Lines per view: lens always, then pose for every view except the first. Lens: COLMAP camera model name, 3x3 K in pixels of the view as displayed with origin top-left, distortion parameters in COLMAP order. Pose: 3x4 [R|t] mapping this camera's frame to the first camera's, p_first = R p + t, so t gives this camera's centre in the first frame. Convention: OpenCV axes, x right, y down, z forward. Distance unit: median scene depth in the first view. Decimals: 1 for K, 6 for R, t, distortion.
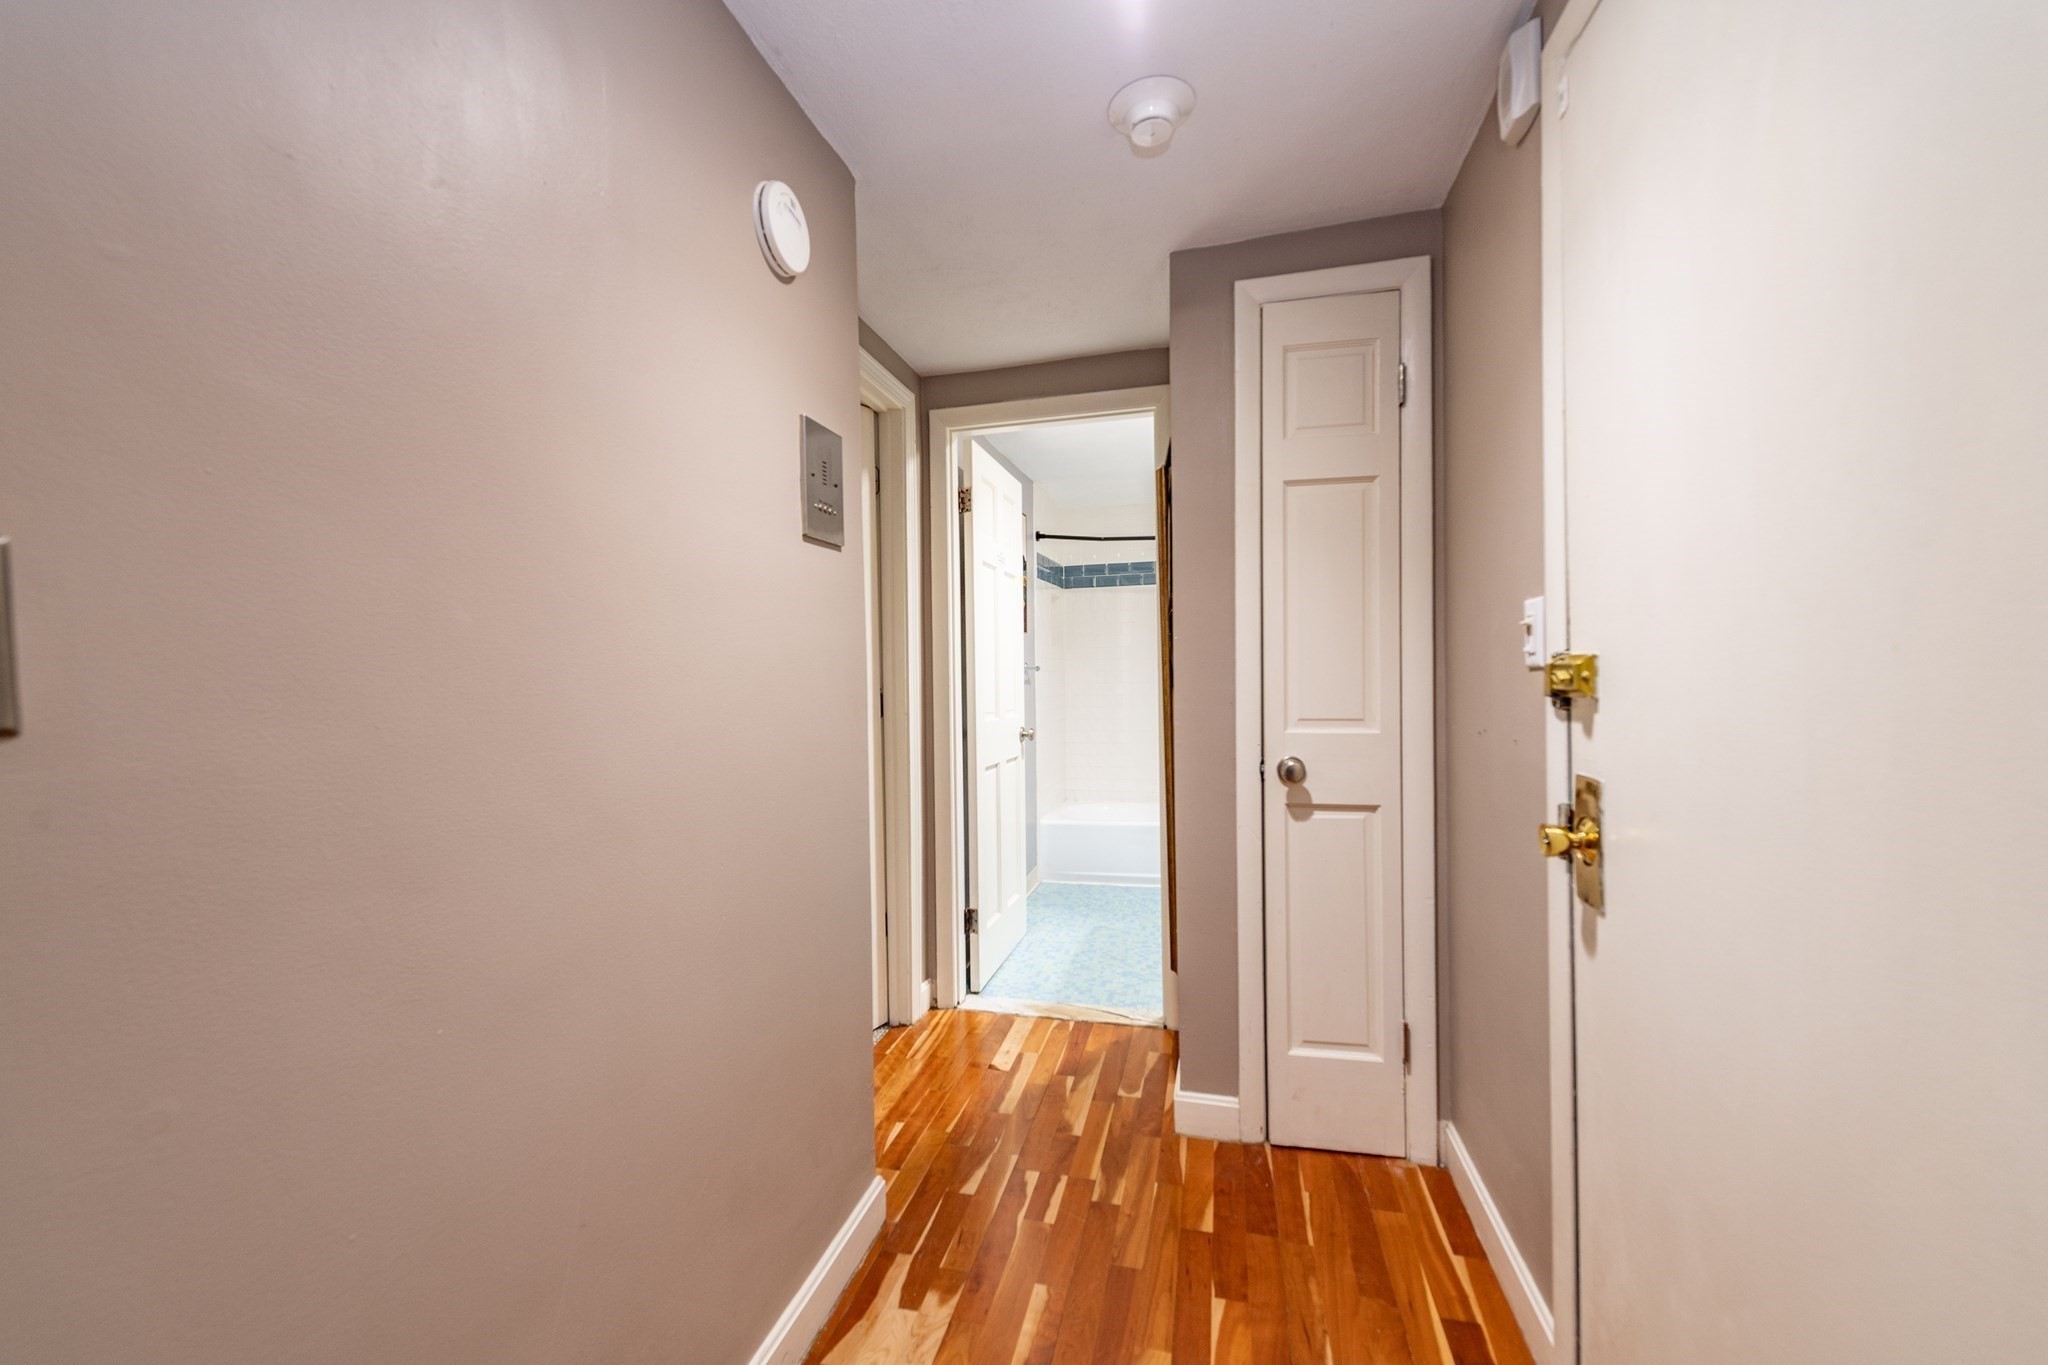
lens RADIAL K [[812.9, 0, 1011.0], [0, 812.9, 670.7], [0, 0, 1]] dist [0.017365, -0.005436]
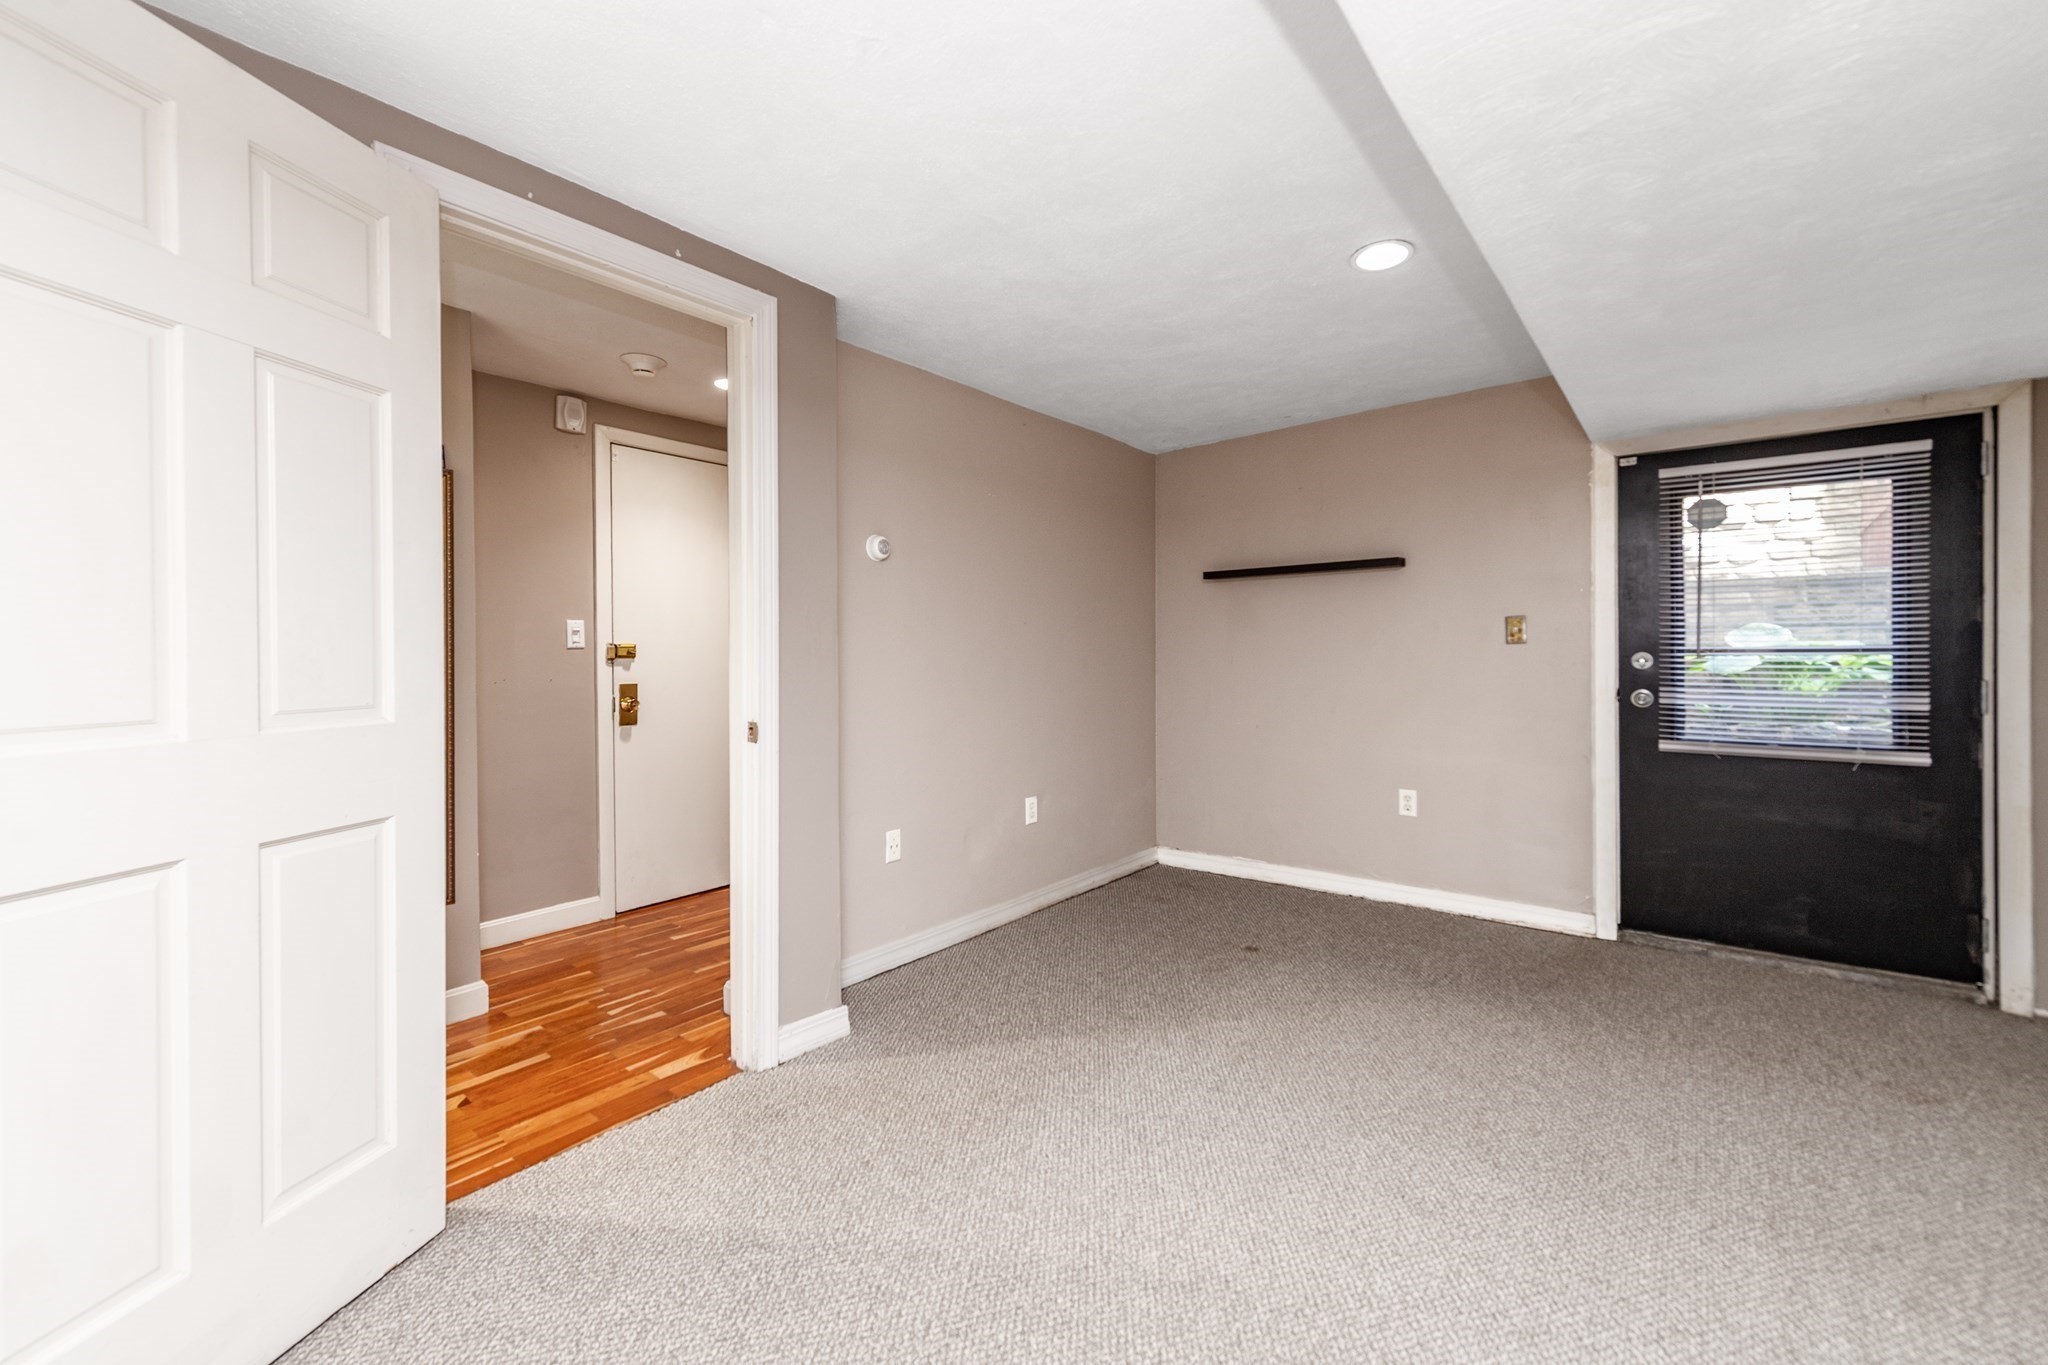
lens RADIAL K [[812.9, 0, 1011.0], [0, 812.9, 670.7], [0, 0, 1]] dist [0.017365, -0.005436]
pose [[-0.908711, 0.010953, 0.417282, -1.188109], [0.014323, 0.999885, 0.004946, 0.058078], [-0.417180, 0.010471, -0.908764, 2.027945]]
